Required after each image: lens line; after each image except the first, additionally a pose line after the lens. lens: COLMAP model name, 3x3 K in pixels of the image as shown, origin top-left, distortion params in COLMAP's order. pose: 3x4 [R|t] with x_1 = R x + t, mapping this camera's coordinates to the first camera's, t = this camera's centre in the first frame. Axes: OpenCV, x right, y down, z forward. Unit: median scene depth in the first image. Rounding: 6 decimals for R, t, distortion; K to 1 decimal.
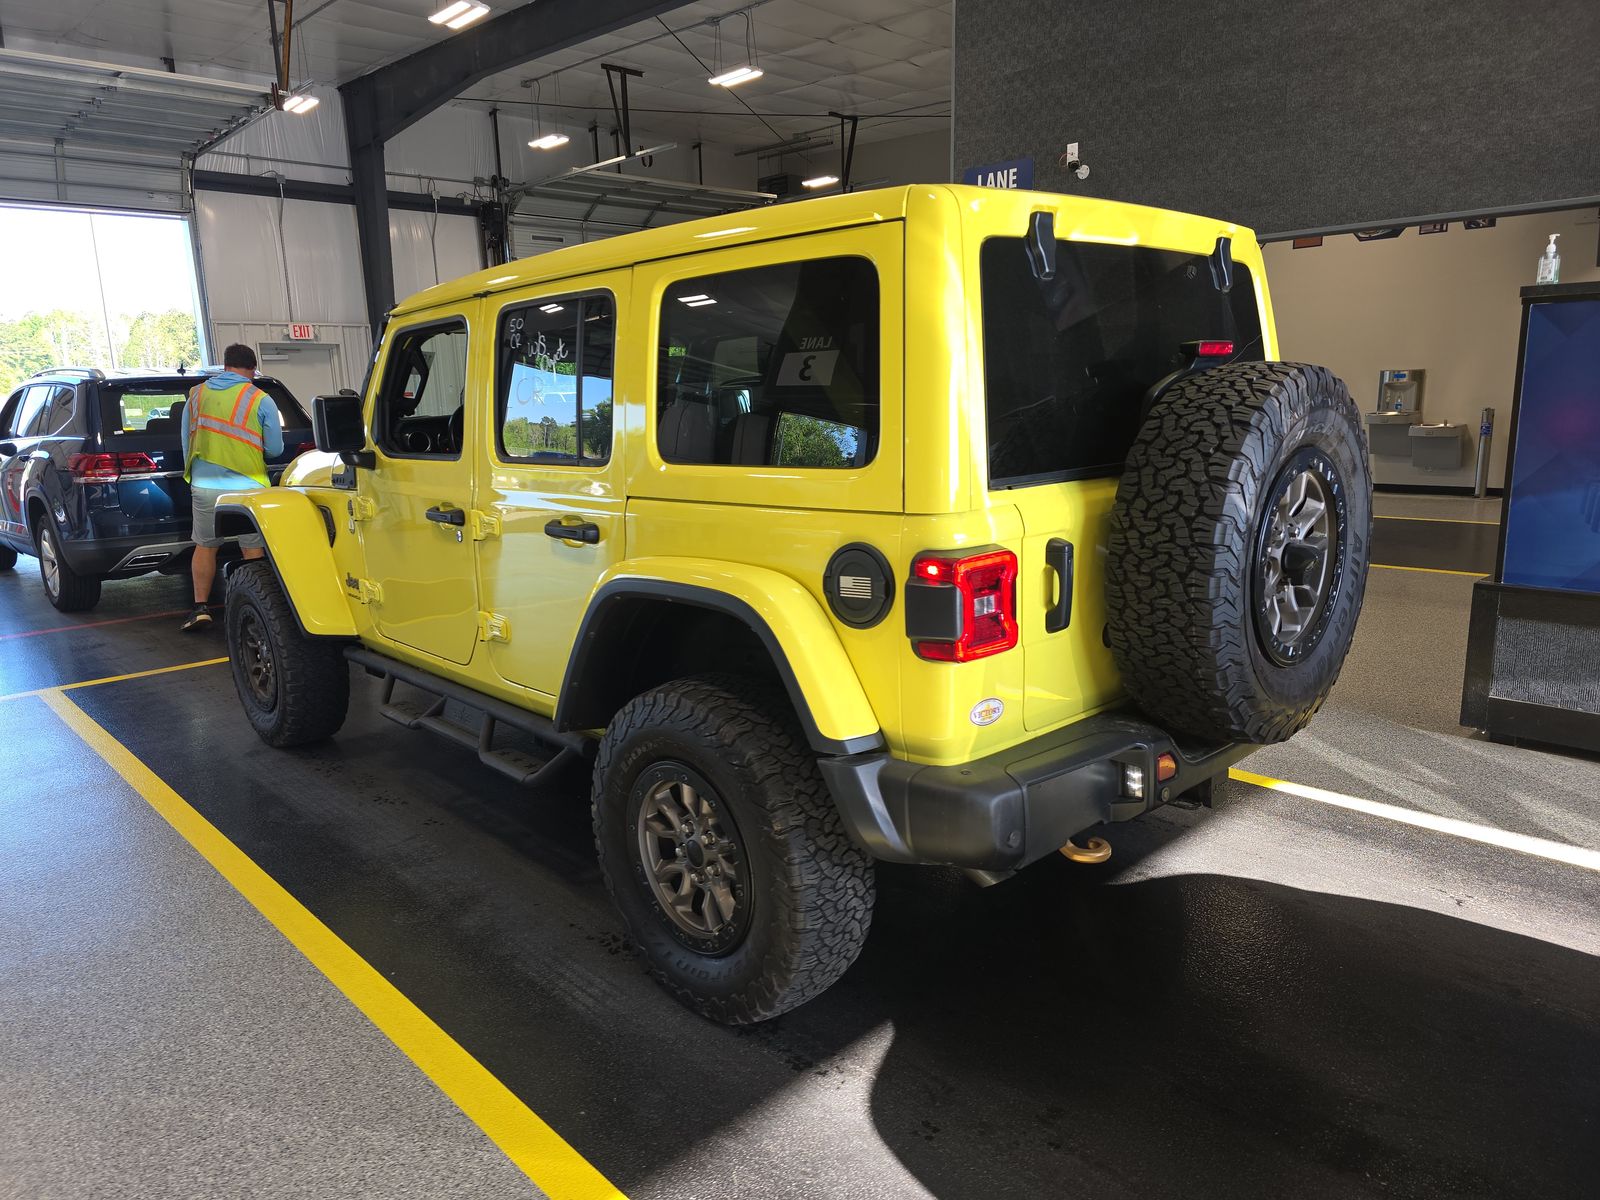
lens RADIAL K [[1084.1, 0, 790.8], [0, 1084.1, 593.5], [0, 0, 1]] dist [0.055483, -0.052454]
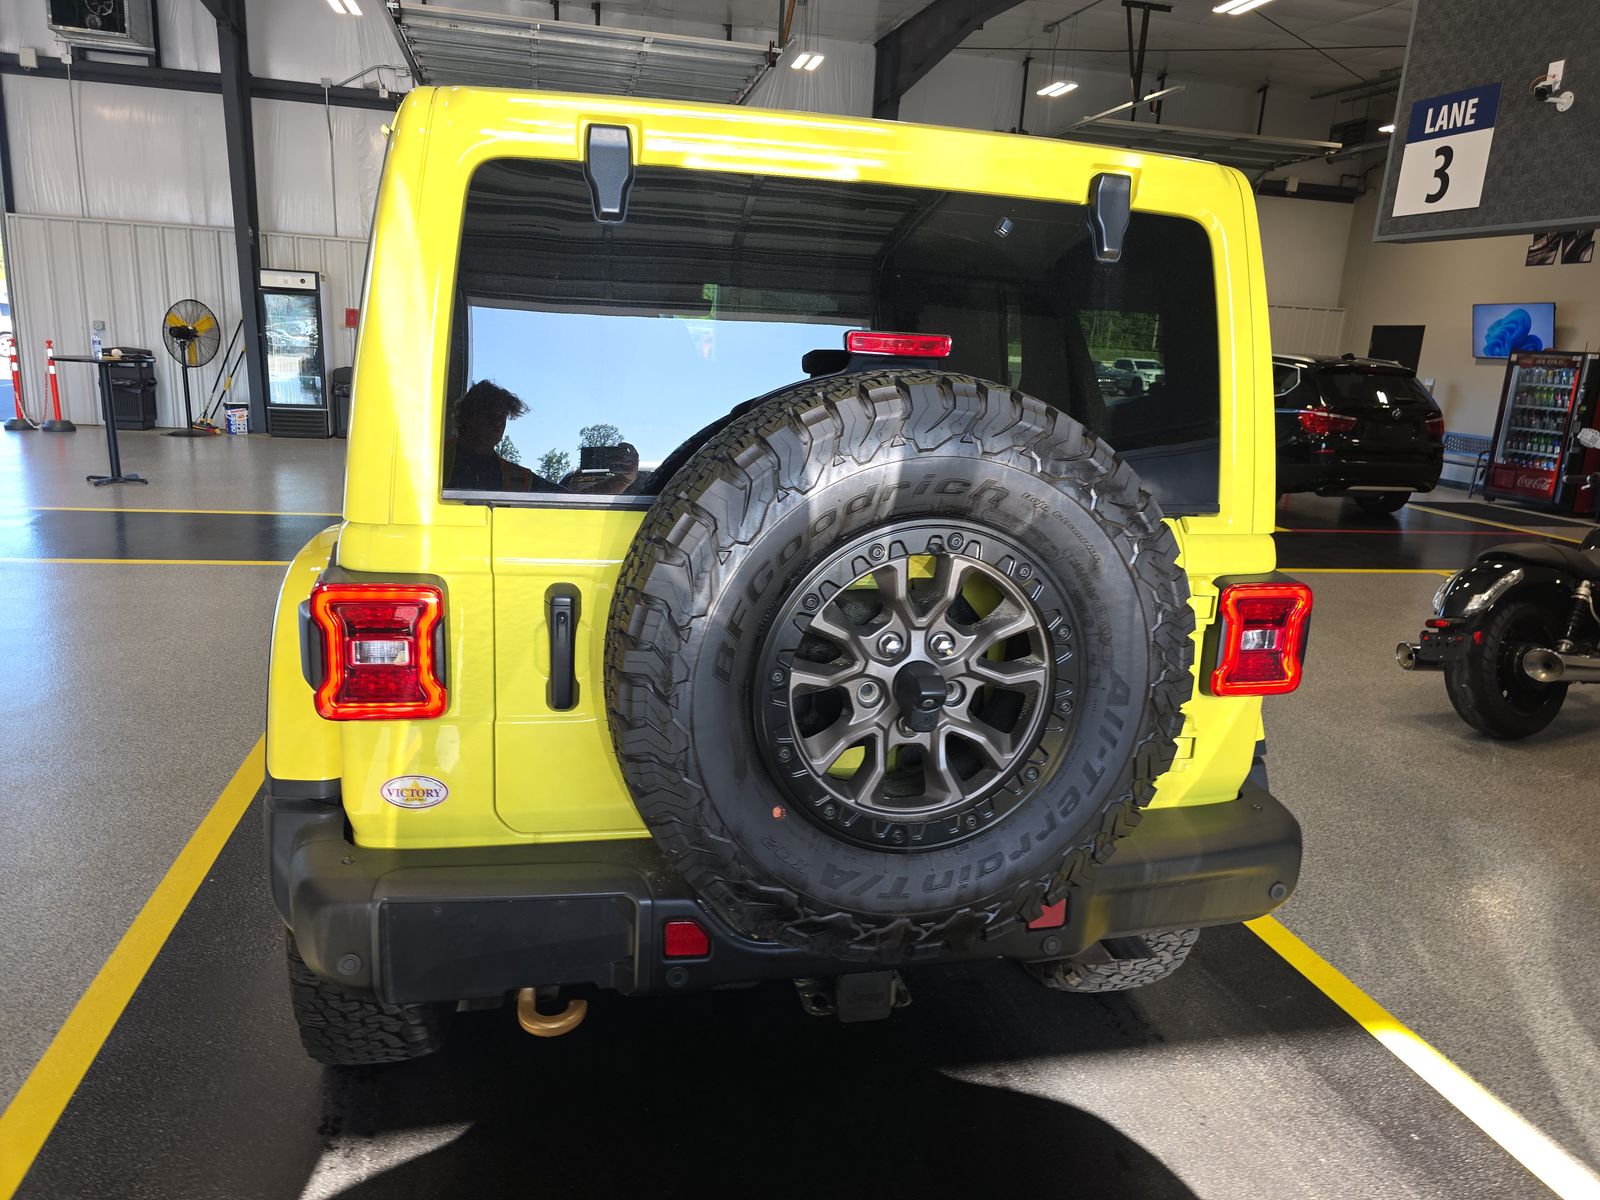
lens RADIAL K [[1084.1, 0, 790.8], [0, 1084.1, 593.5], [0, 0, 1]] dist [0.055483, -0.052454]
pose [[0.858578, 0.189713, -0.476291, 0.236574], [-0.173803, 0.981708, 0.077724, -0.042159], [0.482324, 0.016048, 0.875846, 0.144723]]
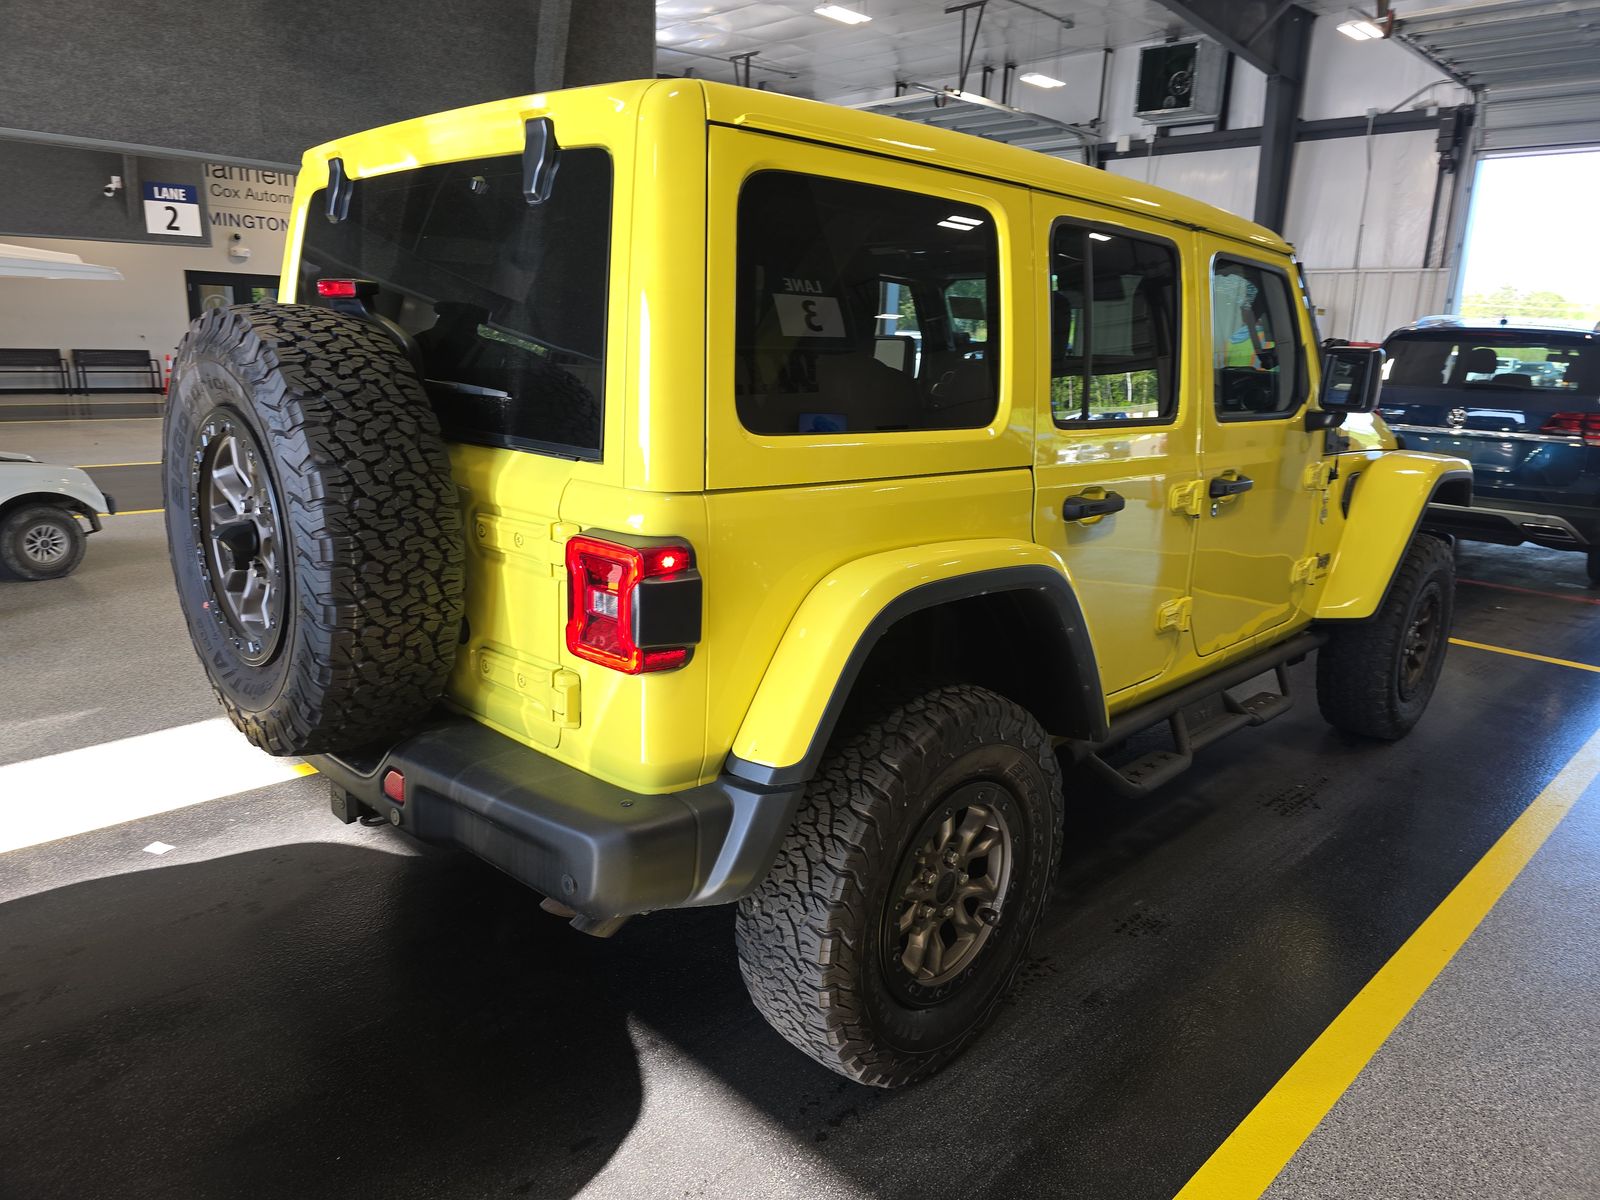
lens RADIAL K [[1084.1, 0, 790.8], [0, 1084.1, 593.5], [0, 0, 1]] dist [0.055483, -0.052454]
pose [[0.016896, 0.262235, -0.964856, 0.451662], [-0.223188, 0.941634, 0.252016, -0.104917], [0.974629, 0.211086, 0.074438, 0.474246]]
